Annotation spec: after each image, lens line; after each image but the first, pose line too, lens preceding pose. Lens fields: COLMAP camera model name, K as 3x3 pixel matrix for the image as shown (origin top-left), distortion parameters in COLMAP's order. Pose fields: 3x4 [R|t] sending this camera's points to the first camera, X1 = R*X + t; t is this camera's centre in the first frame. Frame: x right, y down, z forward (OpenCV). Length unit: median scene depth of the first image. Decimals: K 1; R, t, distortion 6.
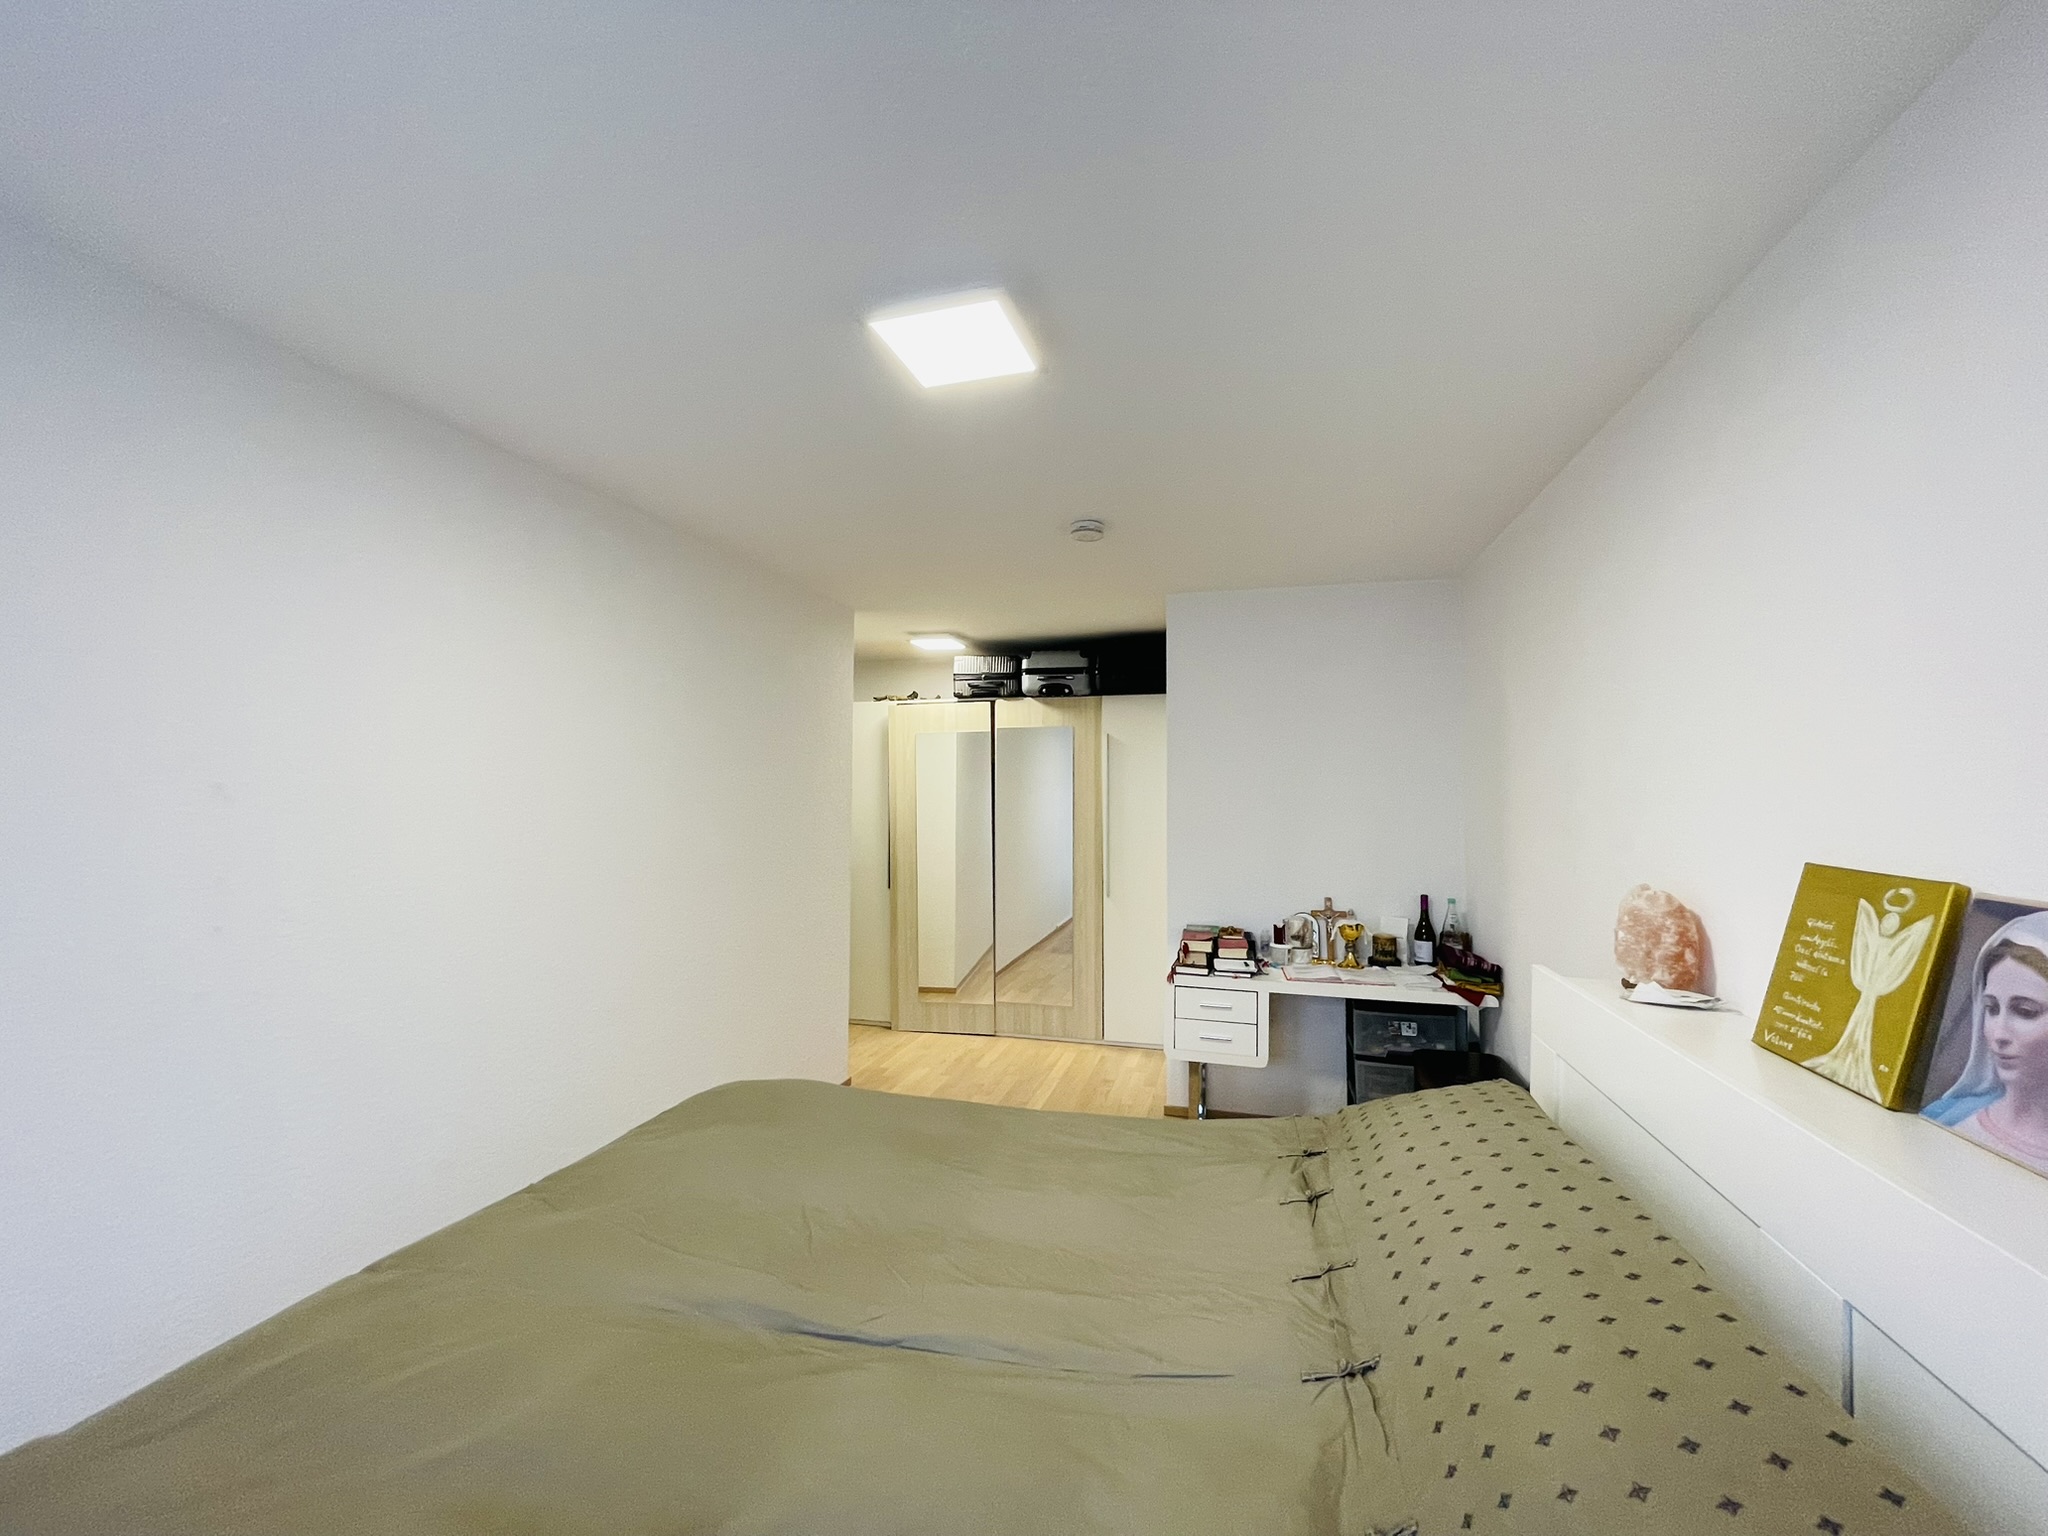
lens RADIAL K [[834.9, 0, 1025.1], [0, 834.9, 757.5], [0, 0, 1]] dist [-0.000251, -0.000124]
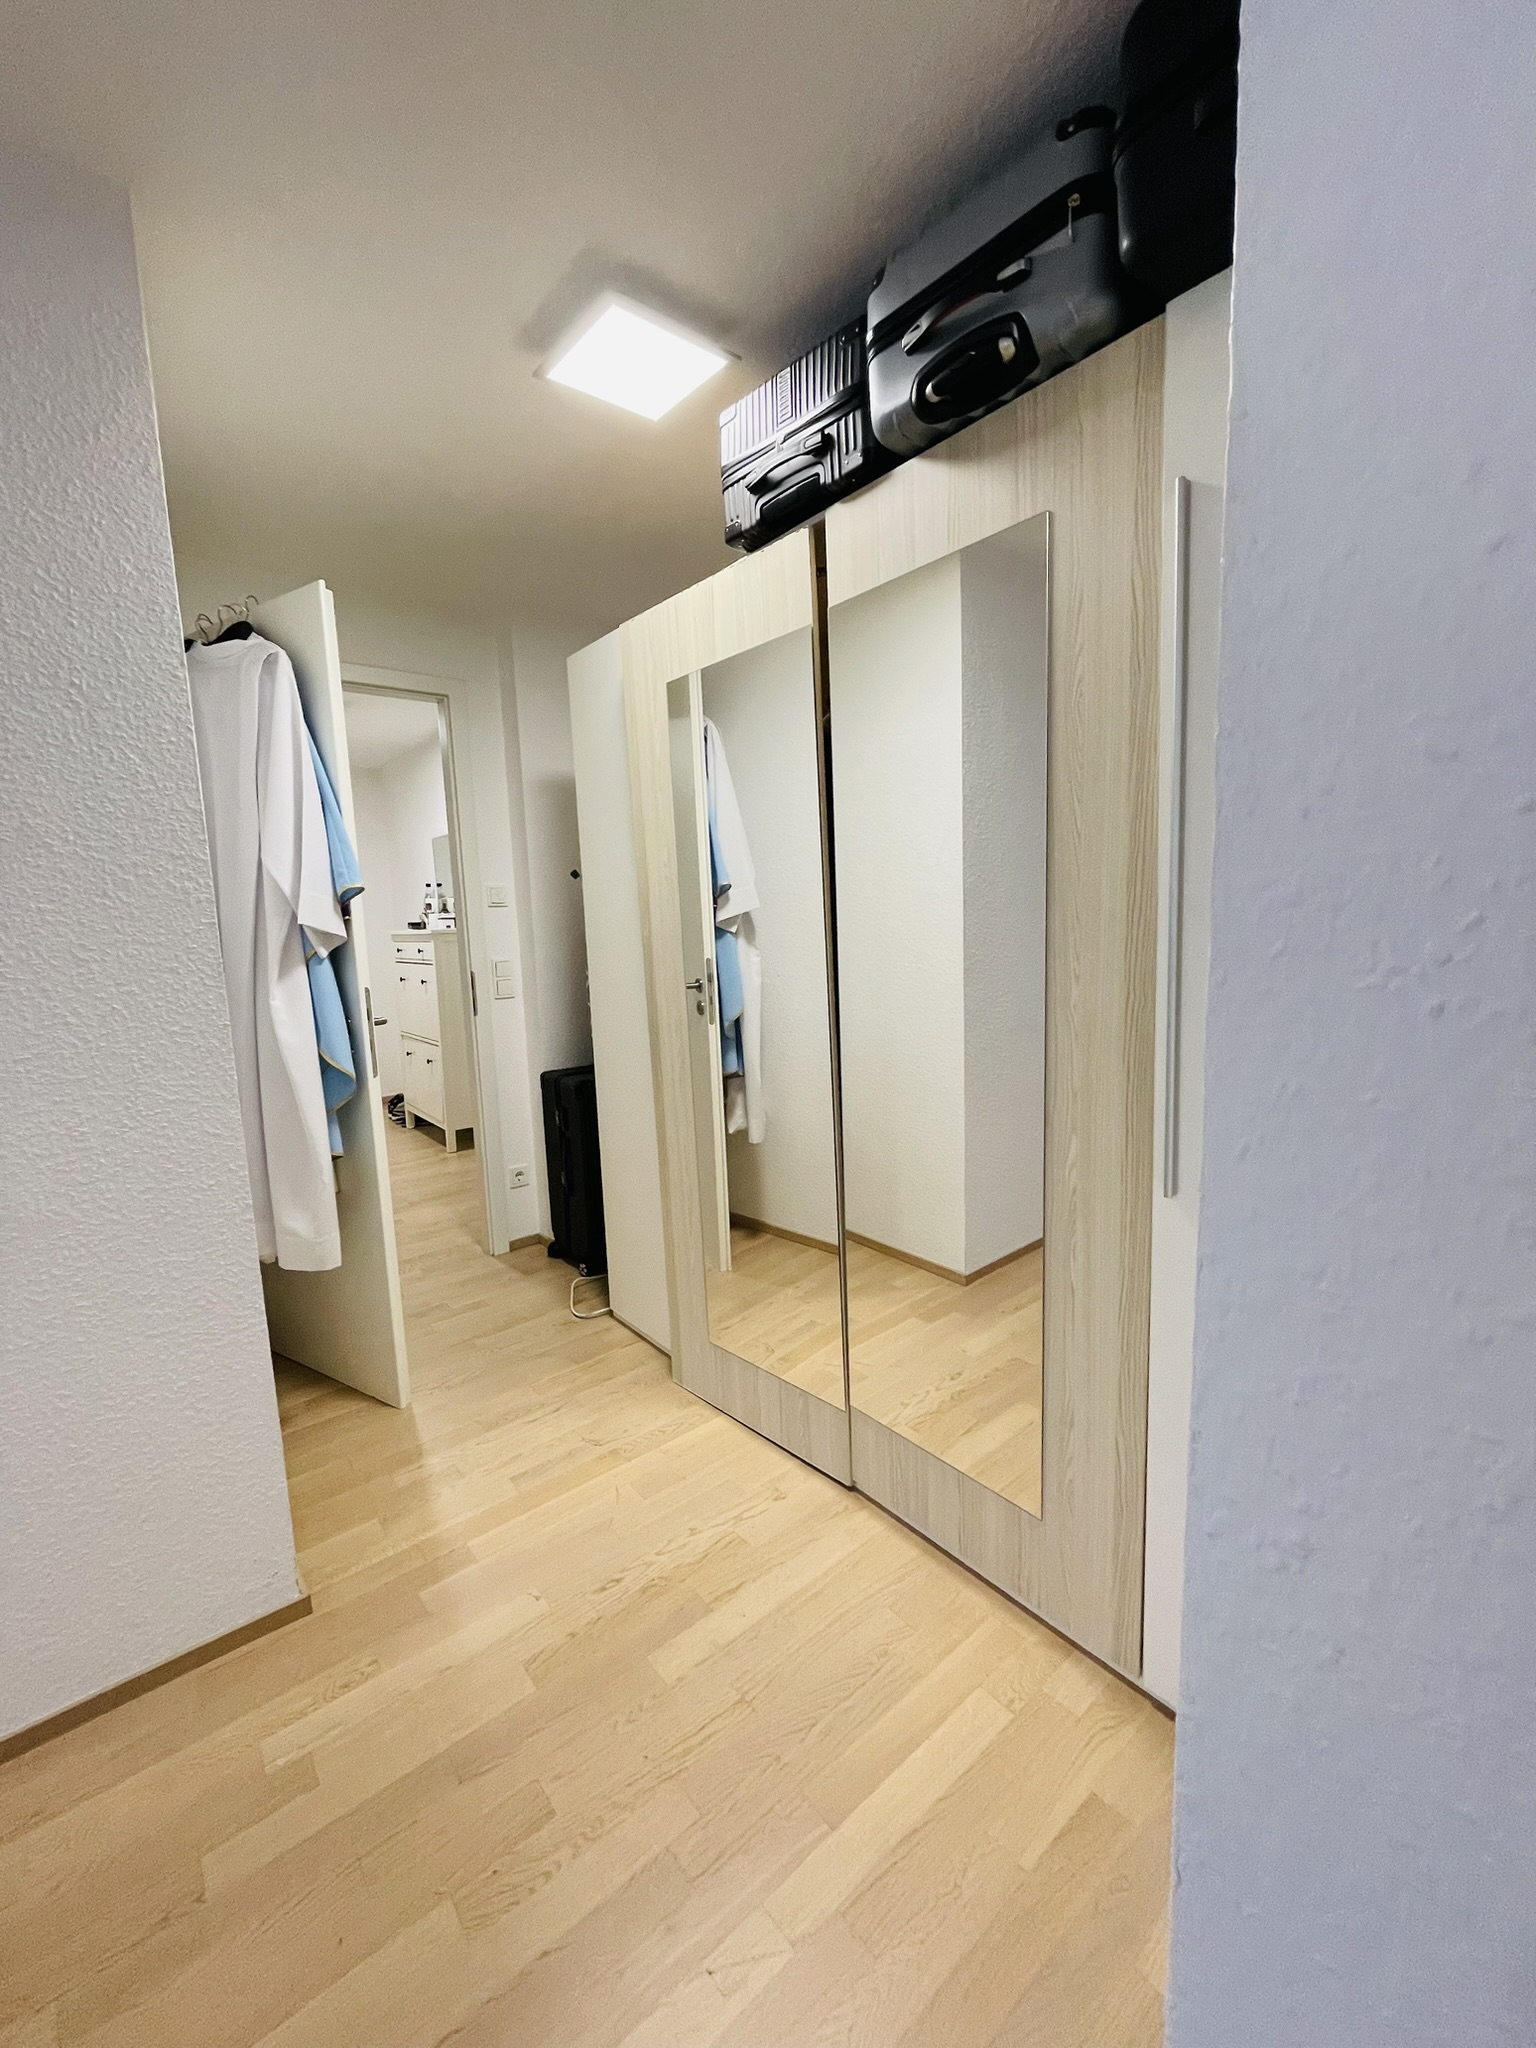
lens RADIAL K [[834.9, 0, 768.0], [0, 834.9, 1024.0], [0, 0, 1]] dist [-0.000251, -0.000124]
pose [[0.824195, 0.048506, -0.564224, 0.137979], [0.054868, 0.984798, 0.164810, 0.067828], [0.563641, -0.166794, 0.809005, 0.735508]]
